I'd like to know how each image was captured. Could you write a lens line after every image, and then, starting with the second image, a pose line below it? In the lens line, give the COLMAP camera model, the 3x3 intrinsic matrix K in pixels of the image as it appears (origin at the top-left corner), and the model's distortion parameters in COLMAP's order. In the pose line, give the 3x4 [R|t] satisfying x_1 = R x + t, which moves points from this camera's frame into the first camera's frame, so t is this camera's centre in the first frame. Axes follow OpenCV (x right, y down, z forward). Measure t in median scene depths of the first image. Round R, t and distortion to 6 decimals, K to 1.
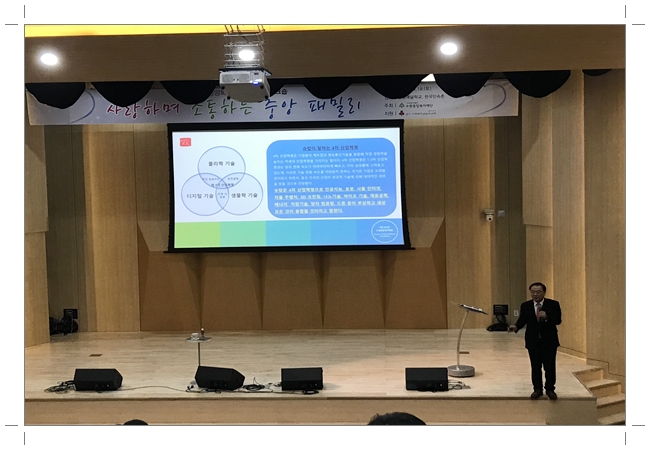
lens RADIAL K [[1100.0, 0, 325.4], [0, 1100.0, 172.2], [0, 0, 1]] dist [0.012609, 0.042377]
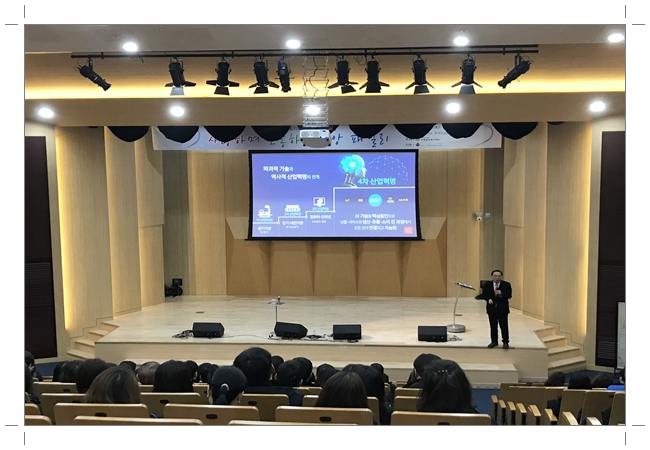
lens RADIAL K [[902.4, 0, 325.0], [0, 902.4, 225.0], [0, 0, 1]] dist [0.020670, -0.023955]
pose [[0.999615, 0.014758, -0.023511, -0.019990], [-0.013041, 0.997351, 0.071557, -0.032548], [0.024505, -0.071223, 0.997159, -0.154471]]
